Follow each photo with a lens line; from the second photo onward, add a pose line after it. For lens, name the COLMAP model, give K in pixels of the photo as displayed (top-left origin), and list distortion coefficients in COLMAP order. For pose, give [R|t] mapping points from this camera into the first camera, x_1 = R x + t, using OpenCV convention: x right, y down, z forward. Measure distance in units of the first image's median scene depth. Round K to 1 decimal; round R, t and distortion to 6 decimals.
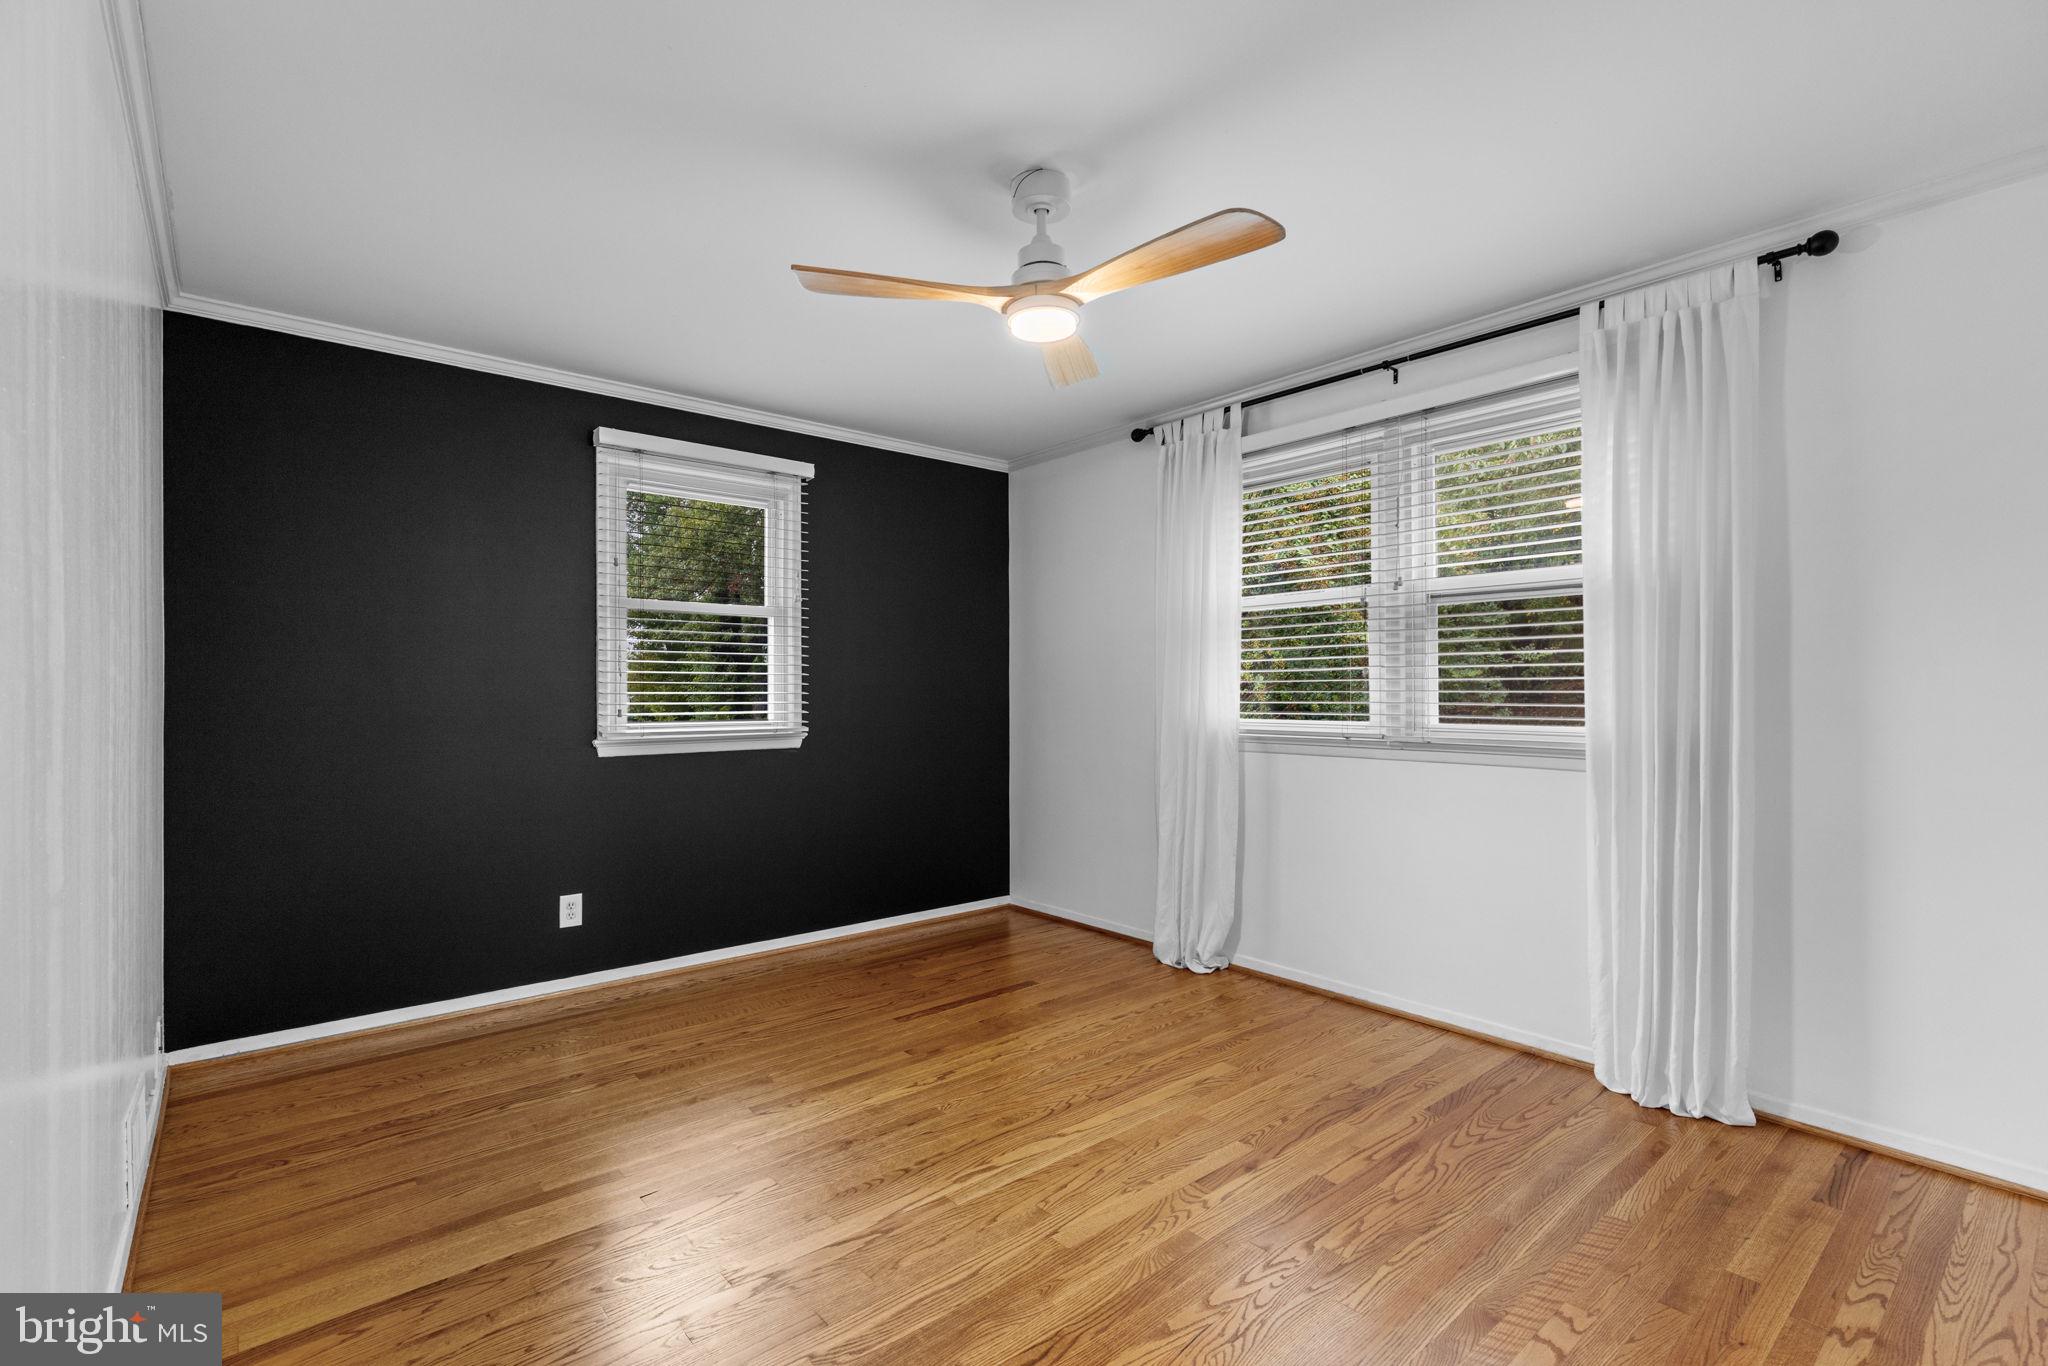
lens RADIAL K [[928.8, 0, 1013.6], [0, 928.8, 687.9], [0, 0, 1]] dist [0.012305, -0.000937]
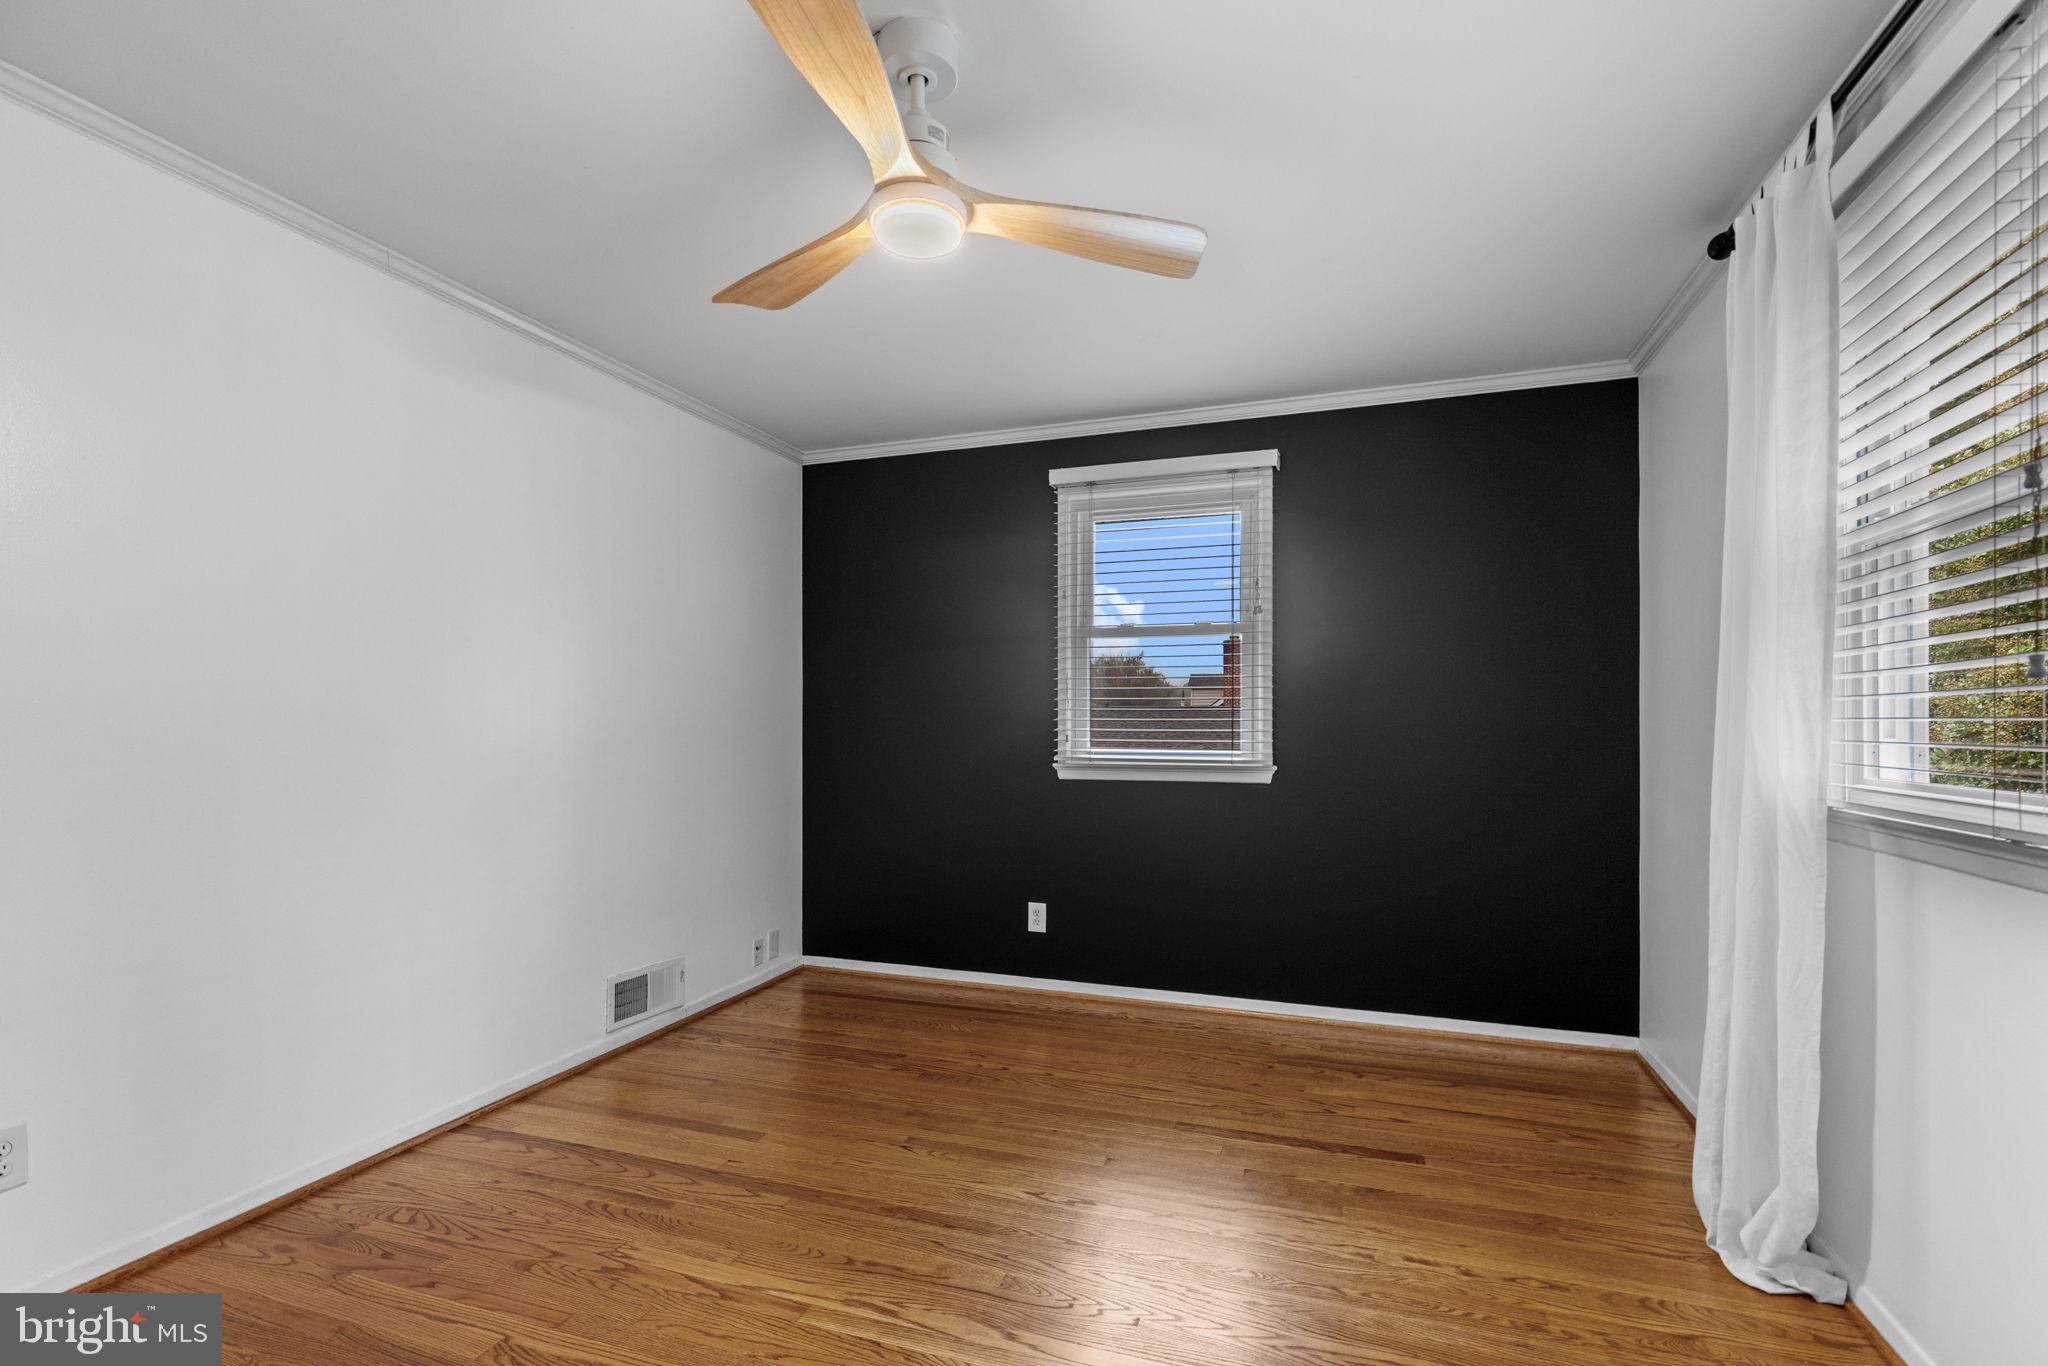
lens RADIAL K [[928.8, 0, 1040.9], [0, 928.8, 711.8], [0, 0, 1]] dist [0.012305, -0.000937]
pose [[0.515963, -0.003282, -0.856605, 0.505956], [0.002168, 0.999994, -0.002526, 0.000022], [0.856608, -0.000554, 0.515967, 0.480674]]
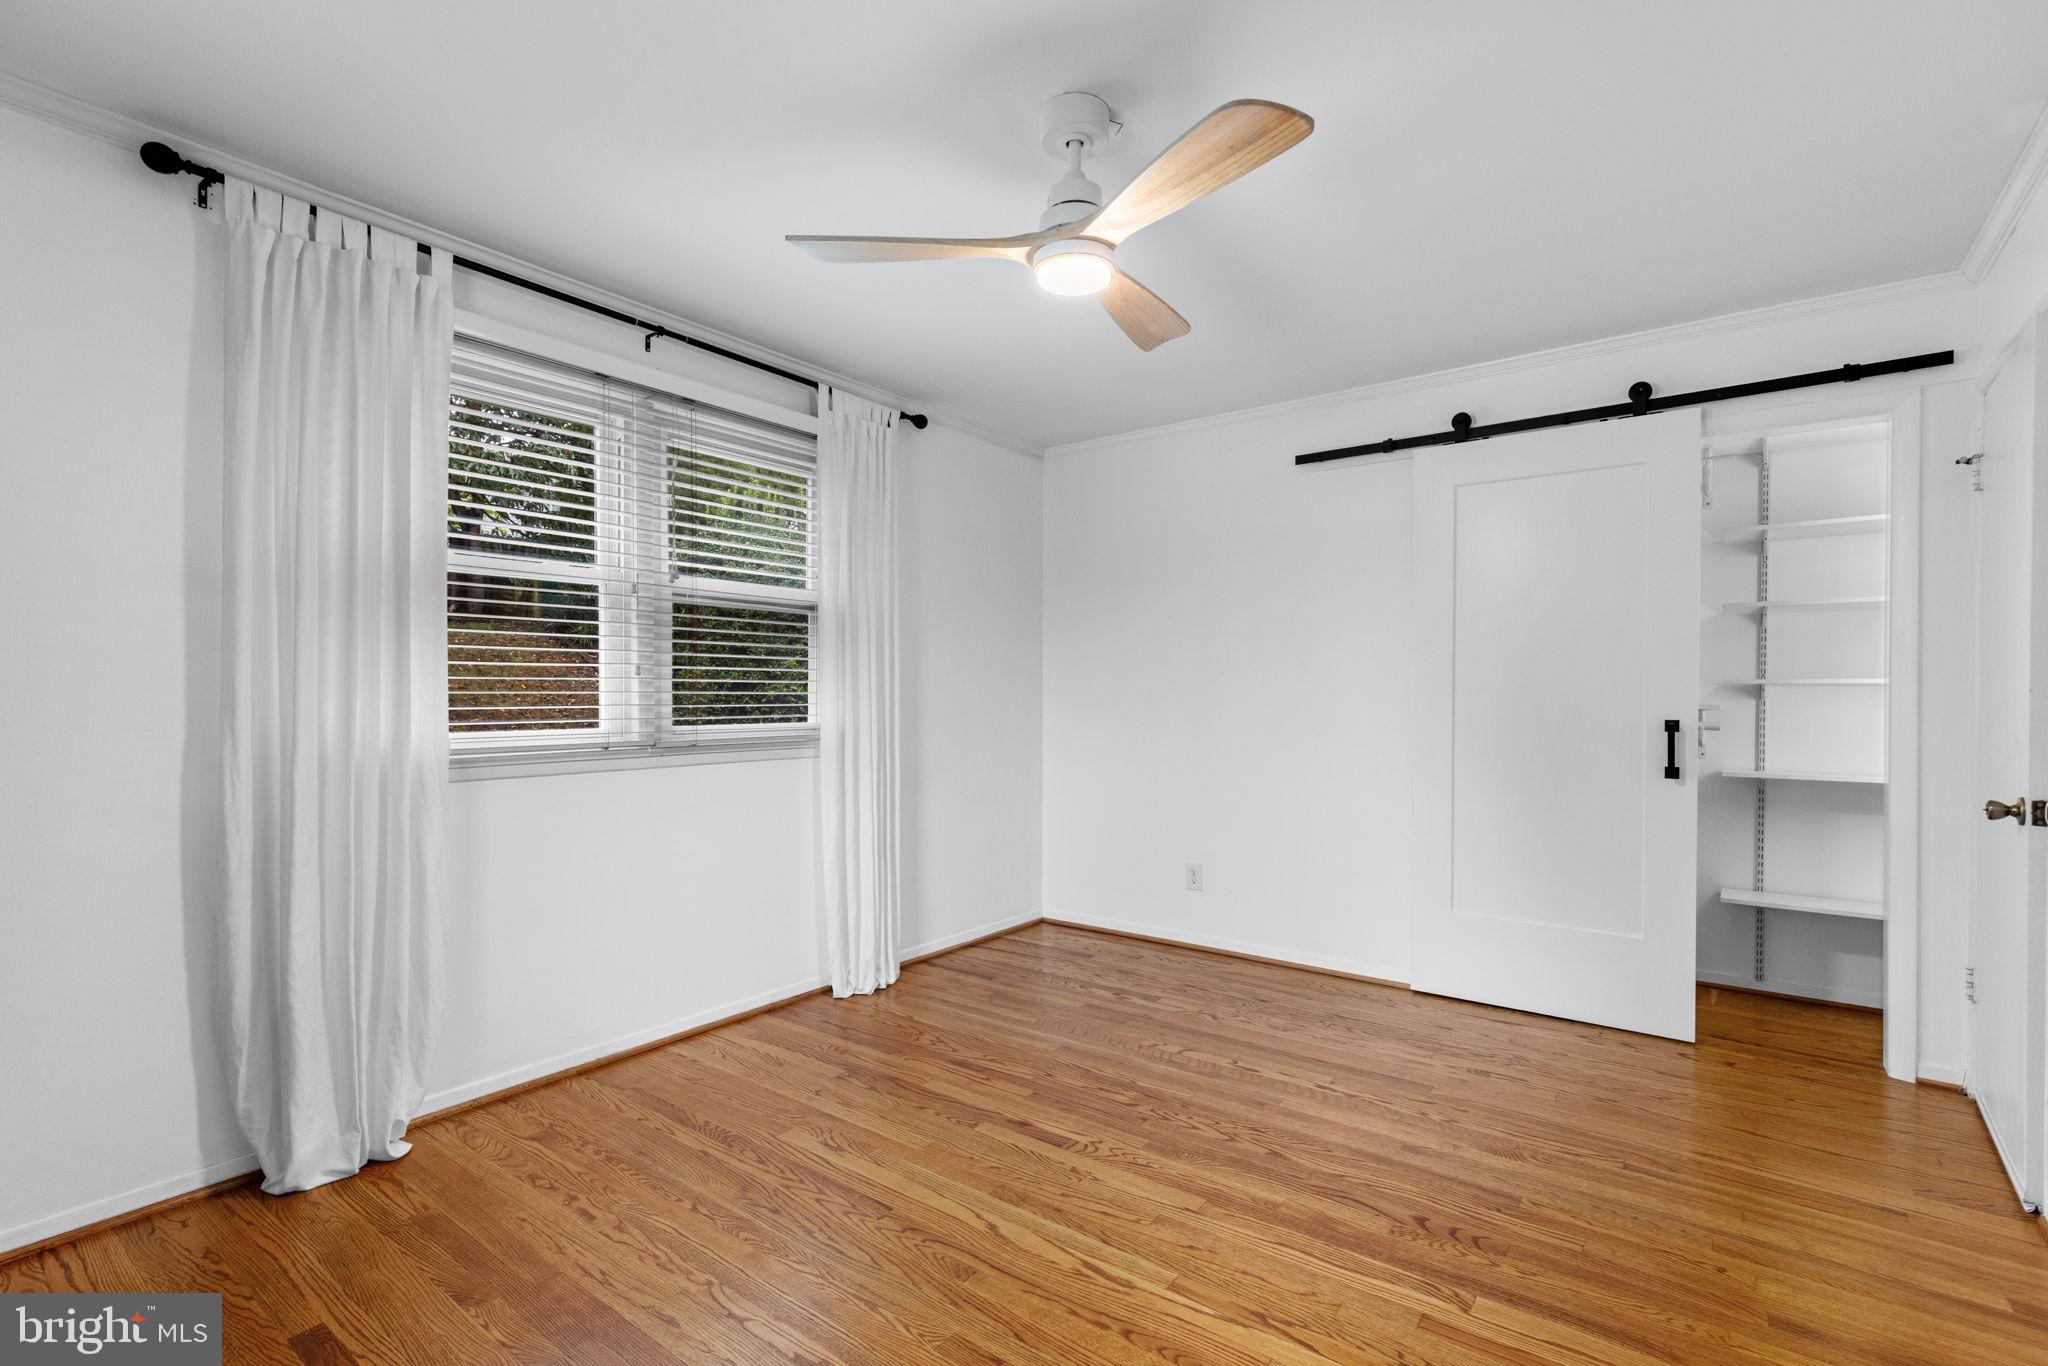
lens RADIAL K [[928.8, 0, 1034.0], [0, 928.8, 698.4], [0, 0, 1]] dist [0.012305, -0.000937]
pose [[-0.229288, -0.004398, 0.973349, -0.566445], [-0.004963, 0.999982, 0.003350, 0.004532], [-0.973346, -0.004063, -0.229306, 0.856569]]
